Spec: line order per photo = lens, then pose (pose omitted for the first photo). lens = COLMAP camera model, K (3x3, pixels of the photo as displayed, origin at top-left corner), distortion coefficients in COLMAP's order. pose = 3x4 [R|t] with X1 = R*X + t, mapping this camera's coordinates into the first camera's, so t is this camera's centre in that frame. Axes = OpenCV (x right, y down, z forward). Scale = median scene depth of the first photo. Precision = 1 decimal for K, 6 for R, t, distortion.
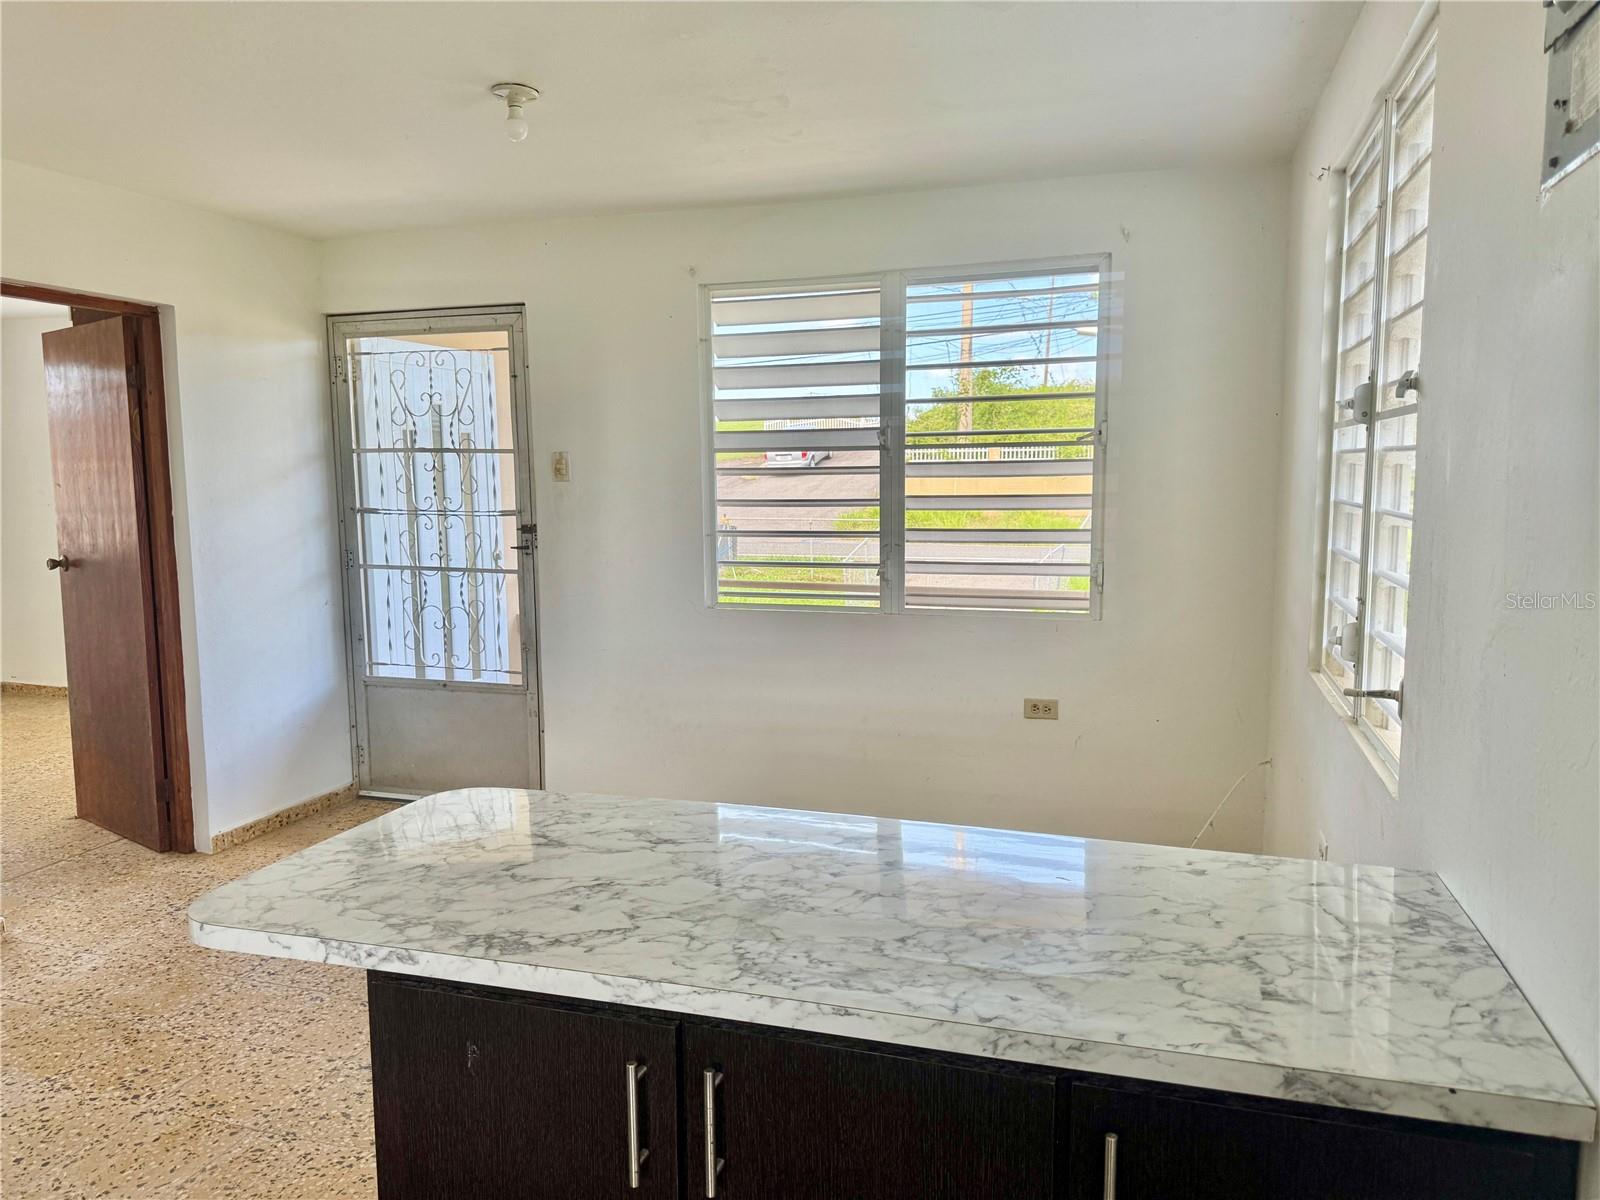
lens RADIAL K [[1126.4, 0, 802.1], [0, 1126.4, 604.2], [0, 0, 1]] dist [0.033929, -0.031289]
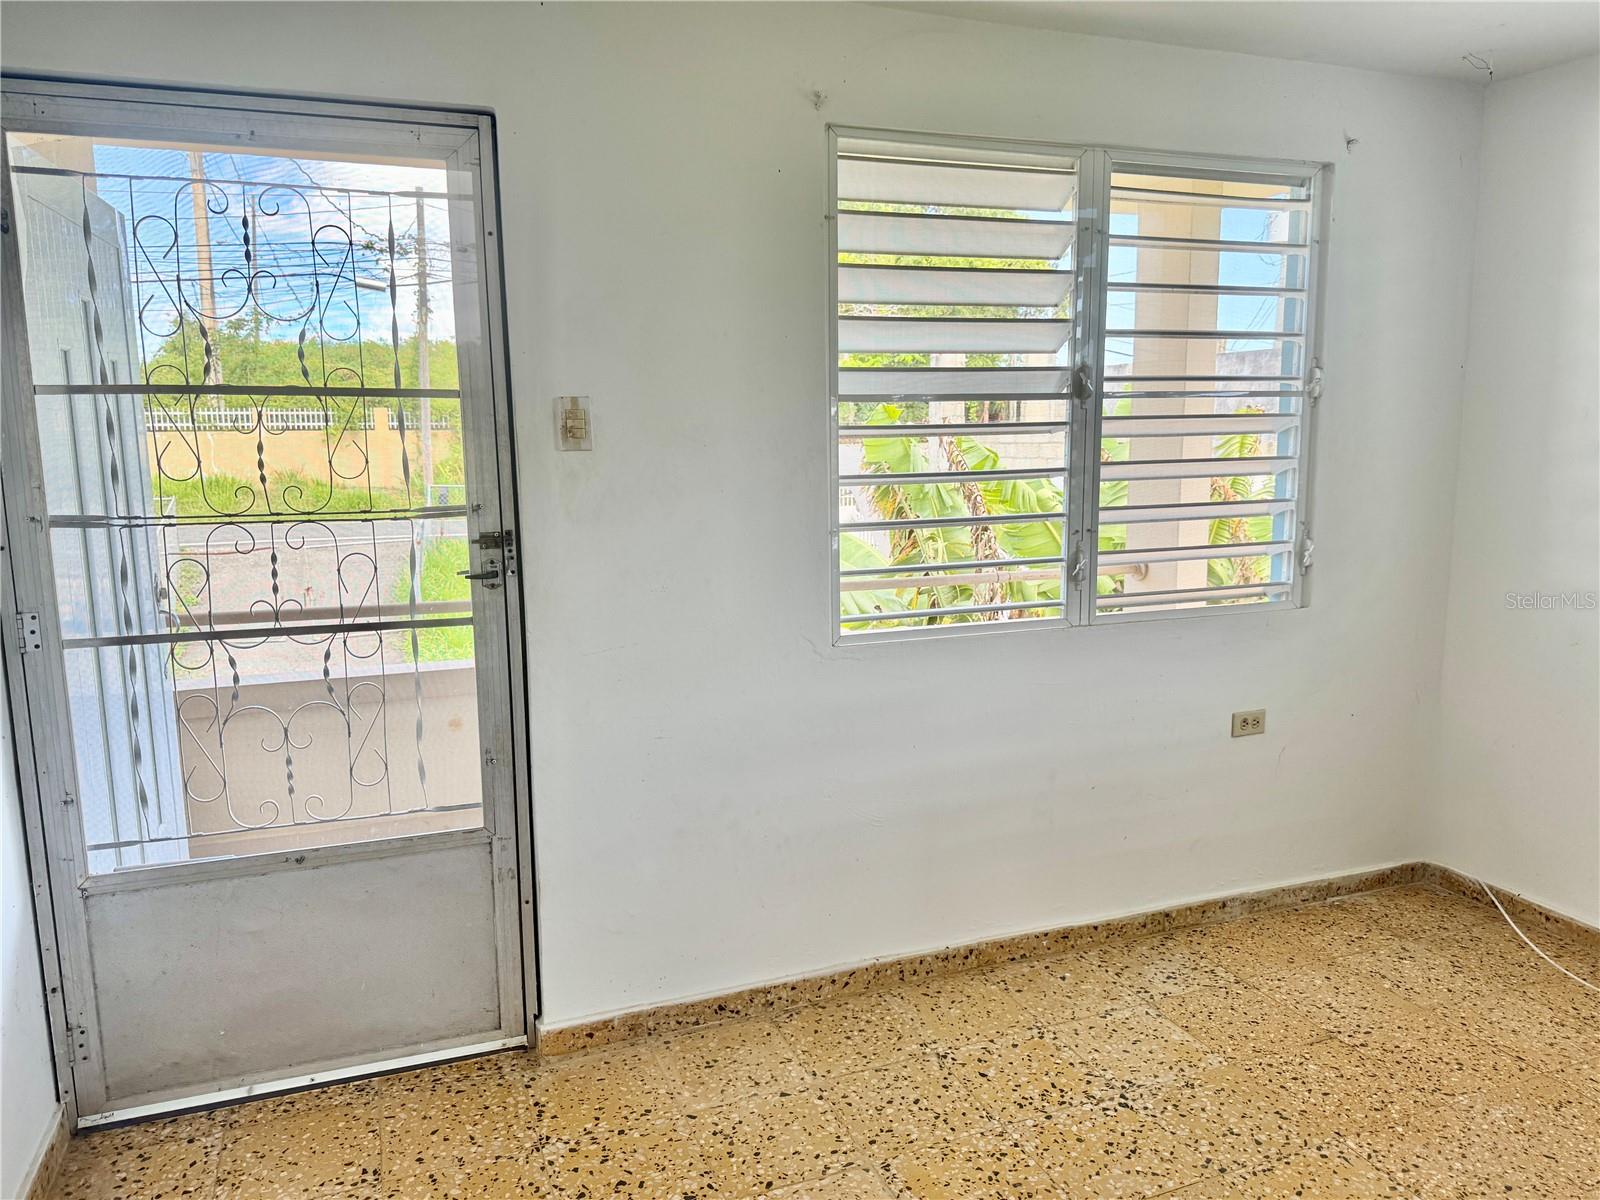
lens RADIAL K [[1204.3, 0, 798.7], [0, 1204.3, 596.9], [0, 0, 1]] dist [0.029729, -0.054349]
pose [[0.769553, -0.095022, 0.631474, -0.543655], [0.074687, 0.995473, 0.058777, -0.068292], [-0.634201, 0.001931, 0.773166, 0.507371]]
